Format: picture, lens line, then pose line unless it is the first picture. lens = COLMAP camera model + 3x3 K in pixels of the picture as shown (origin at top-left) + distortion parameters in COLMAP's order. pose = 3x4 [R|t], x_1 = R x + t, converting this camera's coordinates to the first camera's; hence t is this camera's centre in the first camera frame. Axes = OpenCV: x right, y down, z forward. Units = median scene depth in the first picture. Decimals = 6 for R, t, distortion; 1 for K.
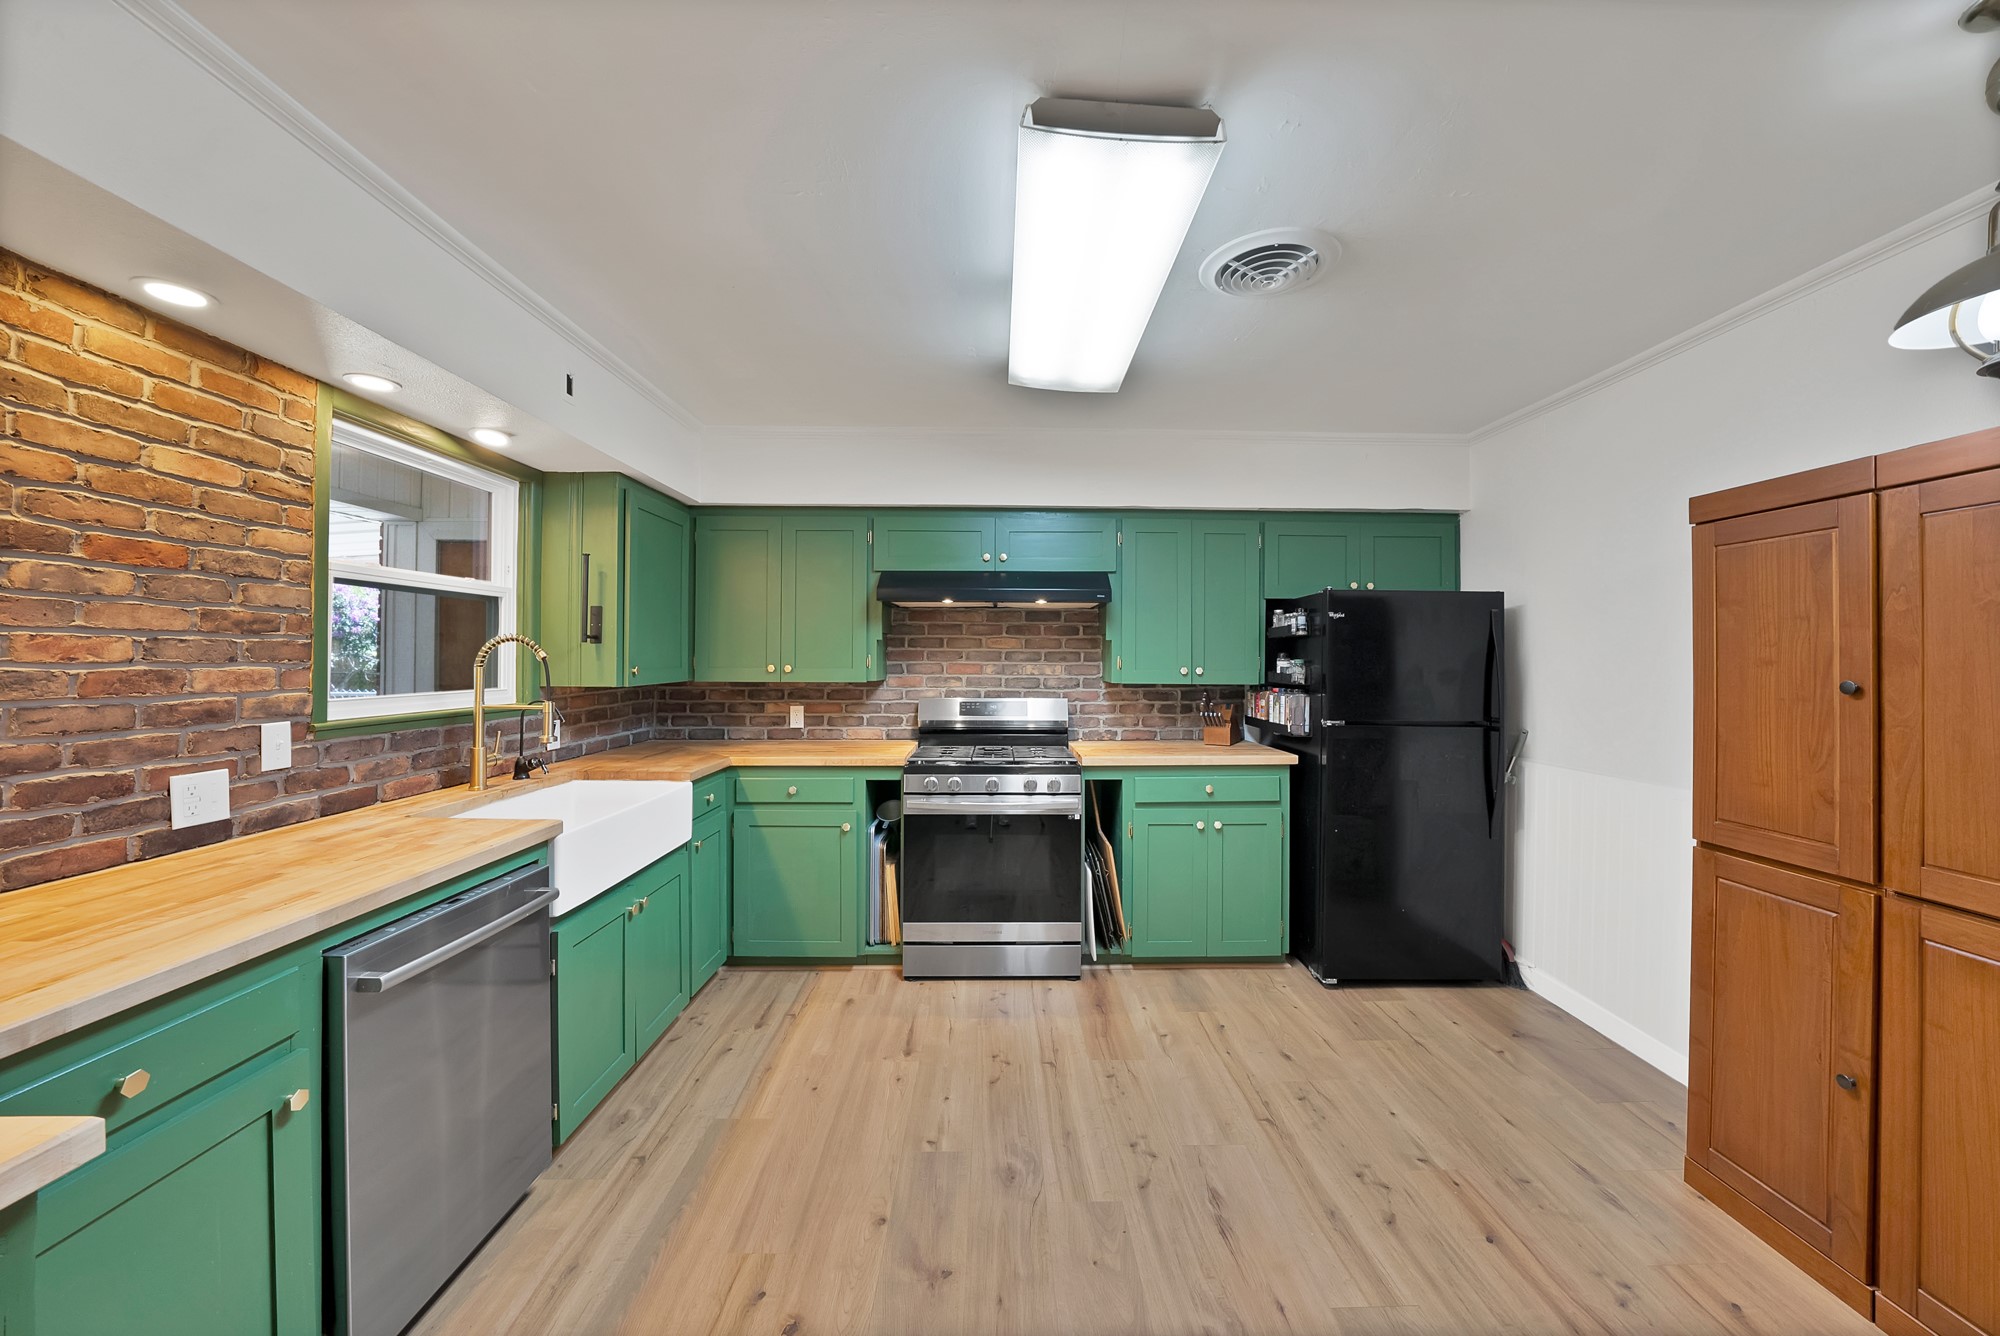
lens RADIAL K [[696.7, 0, 1004.4], [0, 696.7, 661.2], [0, 0, 1]] dist [-0.017166, -0.000003]
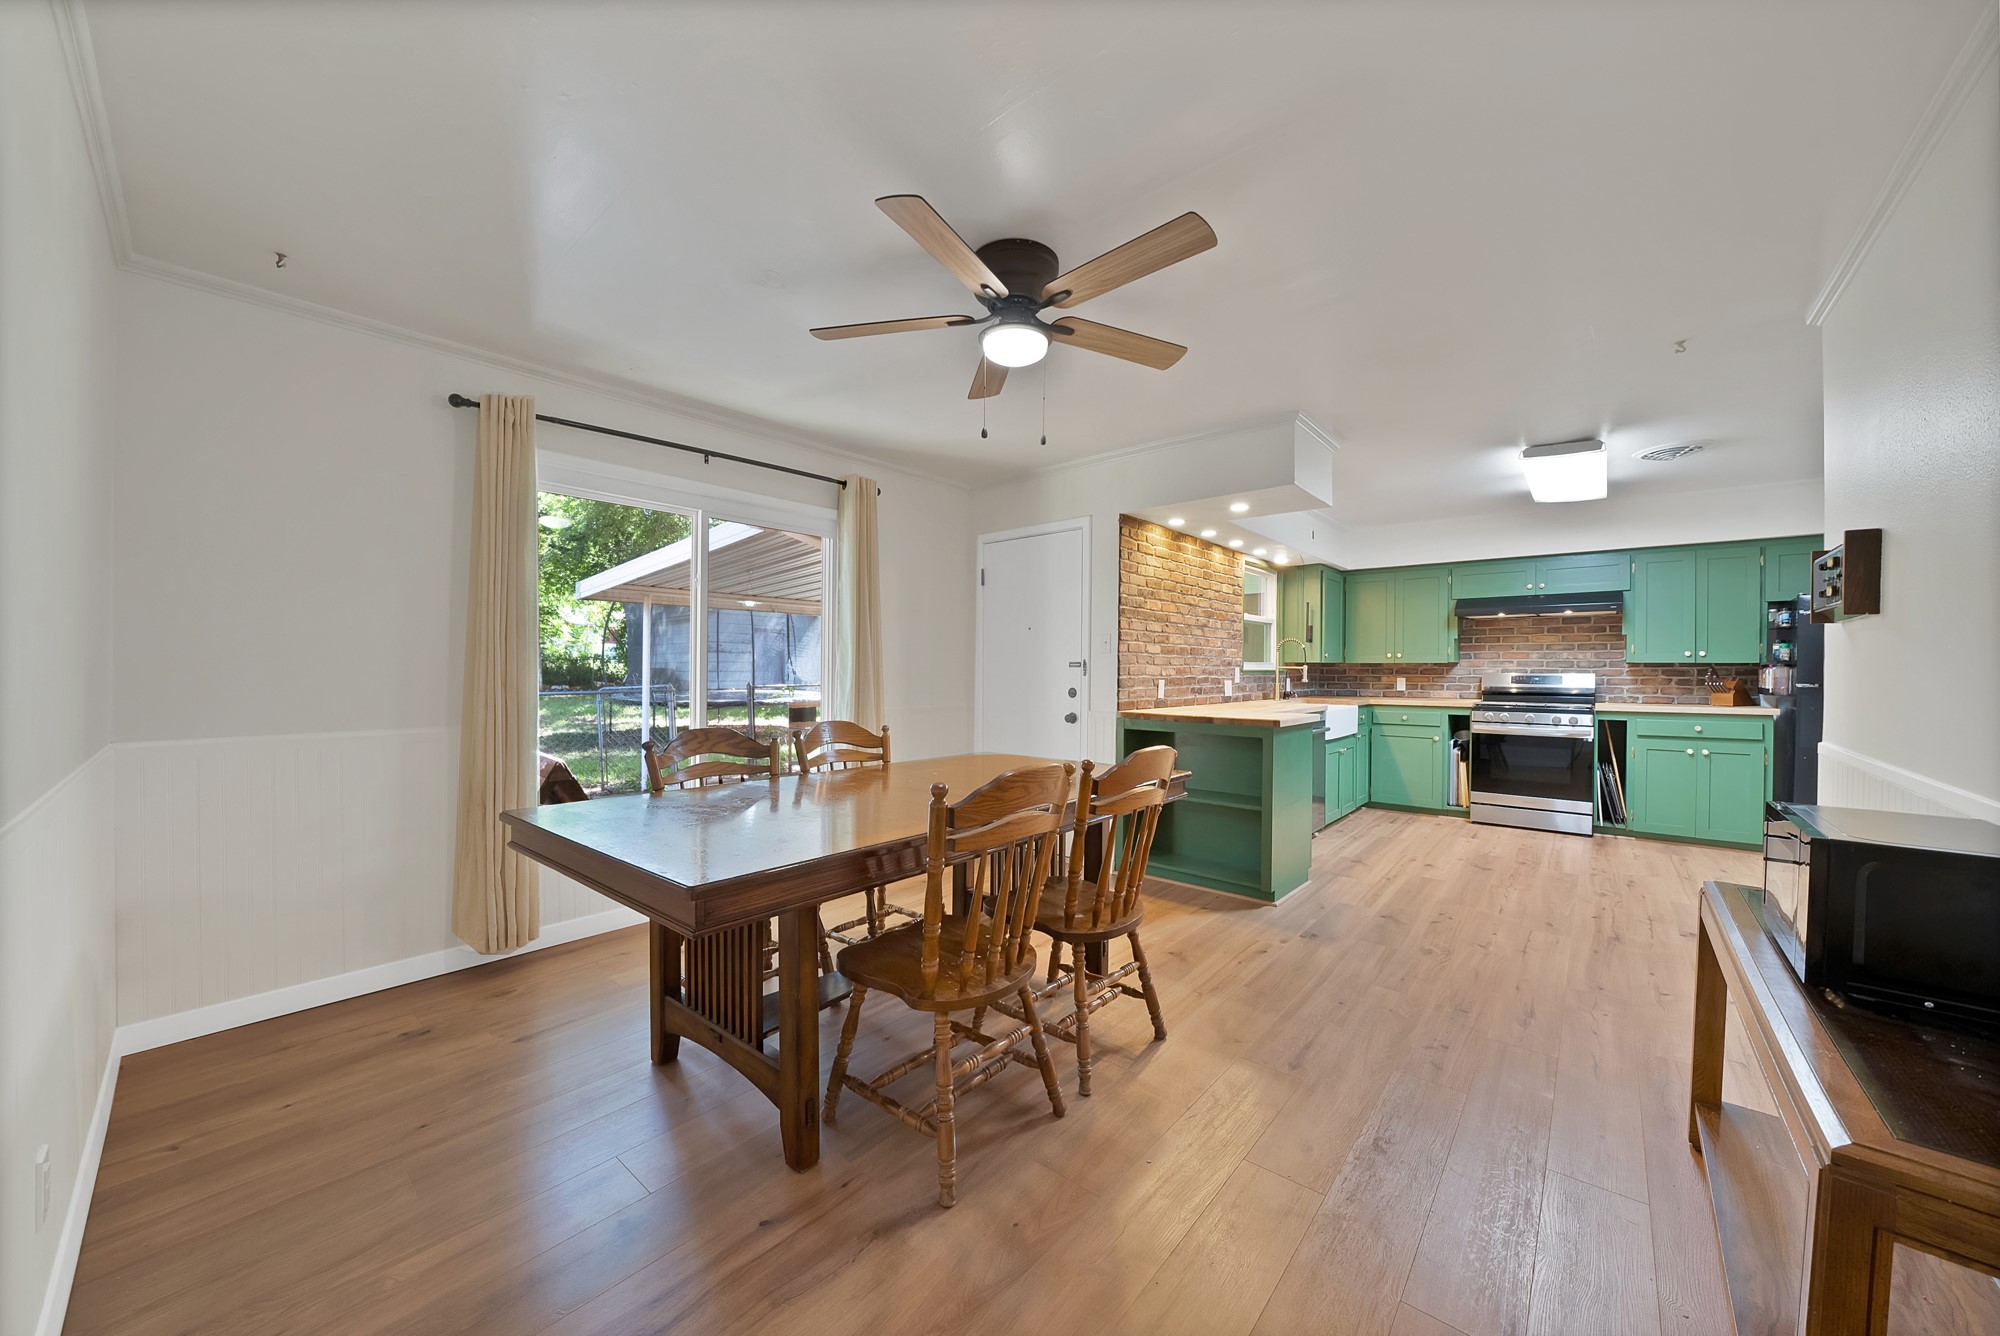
lens RADIAL K [[690.7, 0, 1034.9], [0, 690.7, 673.3], [0, 0, 1]] dist [-0.025822, -0.000020]
pose [[0.760248, 0.003590, -0.649623, 0.145564], [-0.002845, 0.999994, 0.002197, 0.061764], [0.649627, 0.000178, 0.760253, -1.089720]]
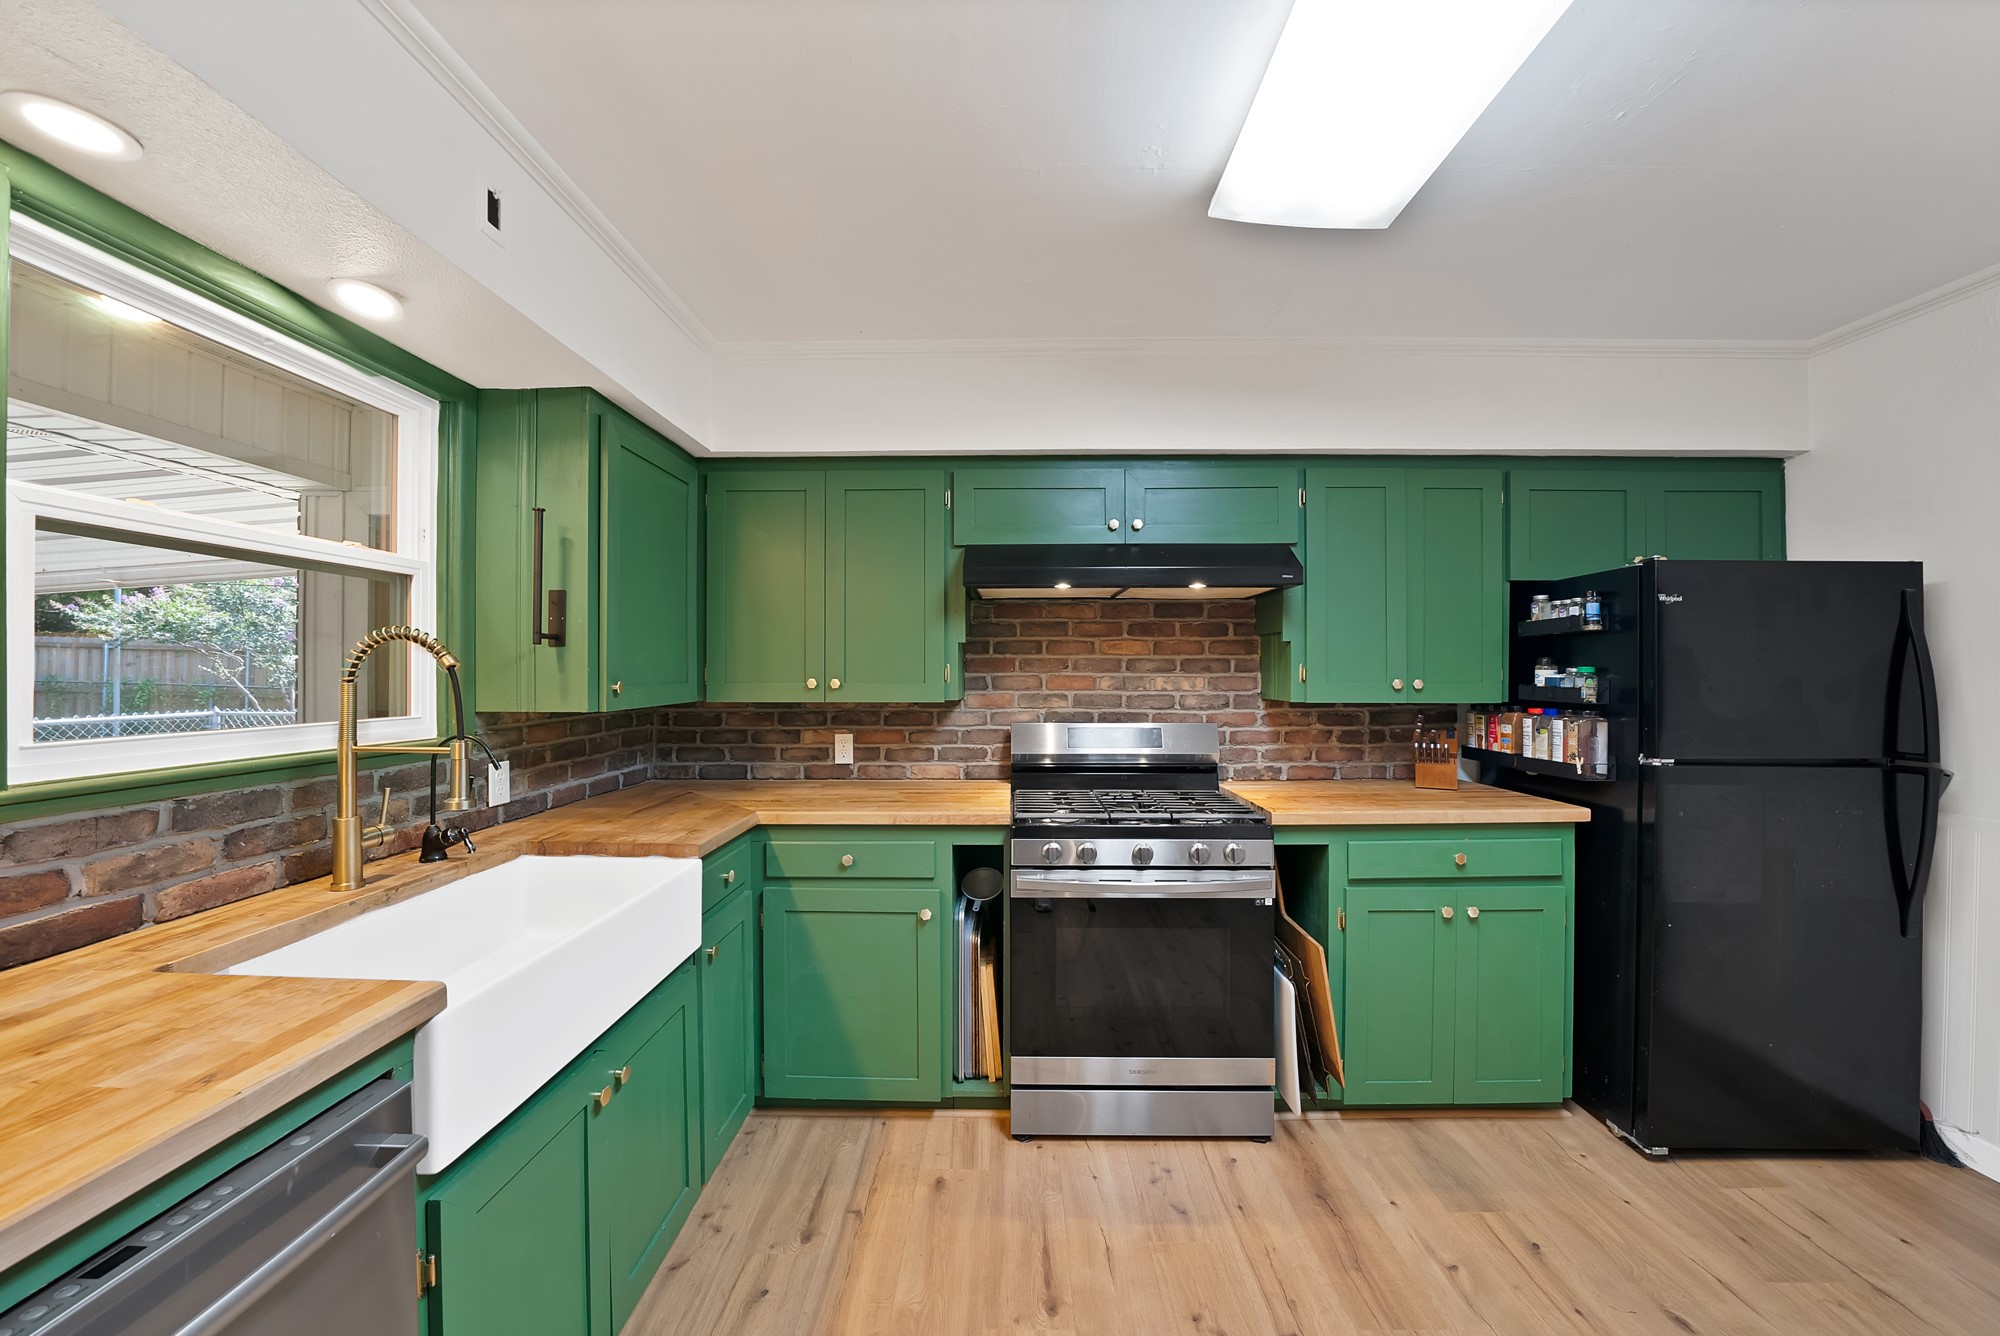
lens RADIAL K [[715.6, 0, 1003.3], [0, 715.6, 679.0], [0, 0, 1]] dist [-0.016472, 0.000131]
pose [[0.999542, -0.004618, -0.029895, -0.127658], [0.004768, 0.999976, 0.004927, 0.003448], [0.029871, -0.005067, 0.999541, 0.296523]]
